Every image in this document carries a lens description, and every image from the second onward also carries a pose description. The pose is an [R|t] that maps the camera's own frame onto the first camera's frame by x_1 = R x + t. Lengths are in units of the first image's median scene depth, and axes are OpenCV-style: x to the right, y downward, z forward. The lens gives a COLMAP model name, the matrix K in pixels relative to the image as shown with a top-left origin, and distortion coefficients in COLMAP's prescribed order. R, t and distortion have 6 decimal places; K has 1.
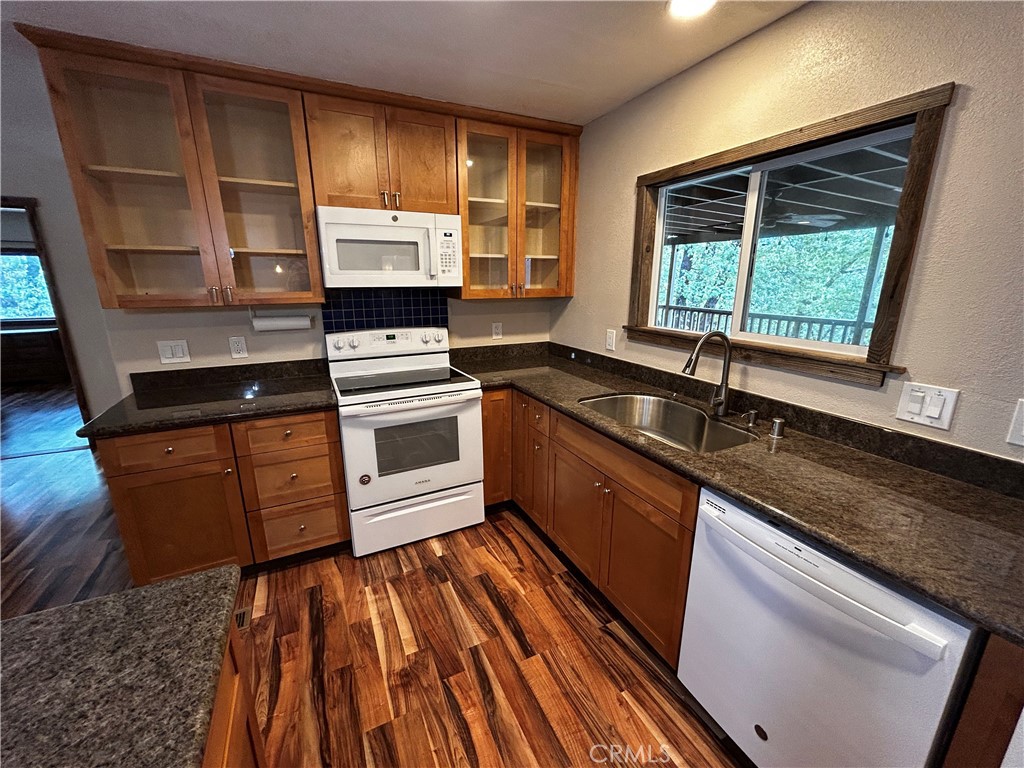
lens RADIAL K [[412.3, 0, 510.5], [0, 412.3, 384.7], [0, 0, 1]] dist [-0.001975, 0.000906]
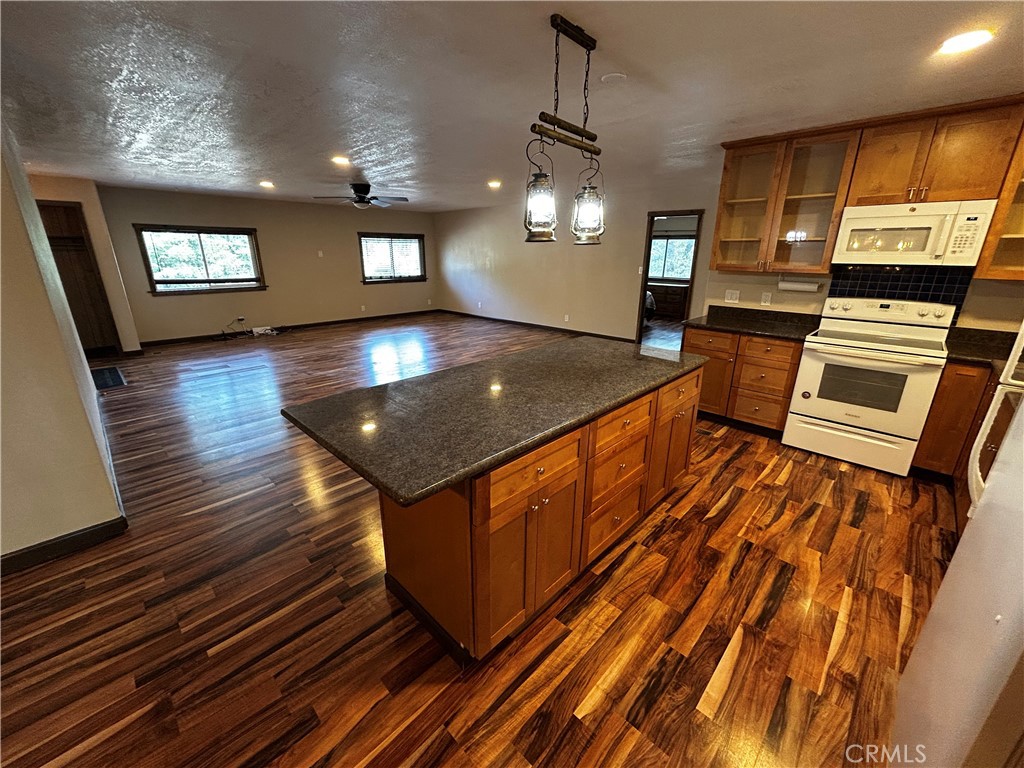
lens RADIAL K [[412.3, 0, 512.6], [0, 412.3, 382.8], [0, 0, 1]] dist [-0.001975, 0.000906]
pose [[0.338093, 0.288534, -0.895791, 0.605444], [-0.241571, 0.946557, 0.213711, 0.128153], [0.909580, 0.144143, 0.389726, -0.544211]]
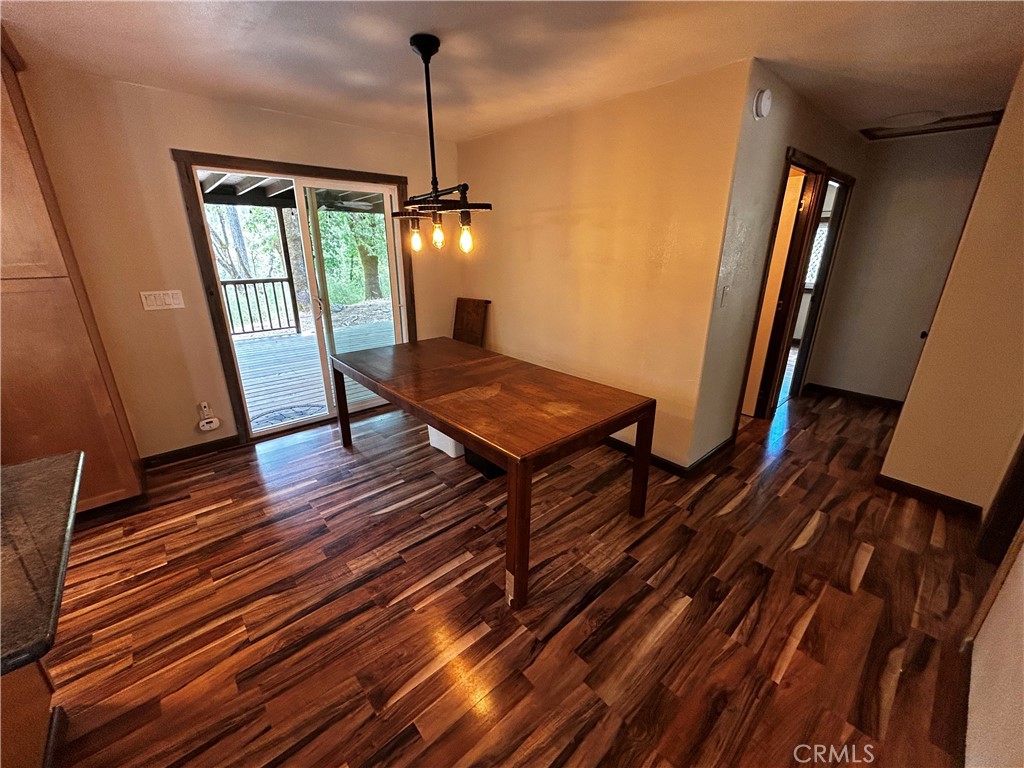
lens RADIAL K [[412.3, 0, 512.1], [0, 412.3, 383.6], [0, 0, 1]] dist [-0.001975, 0.000906]
pose [[-0.267505, -0.312192, 0.911579, -0.525149], [0.236510, 0.895841, 0.376207, 0.230592], [-0.934079, 0.316235, -0.165806, -0.974263]]
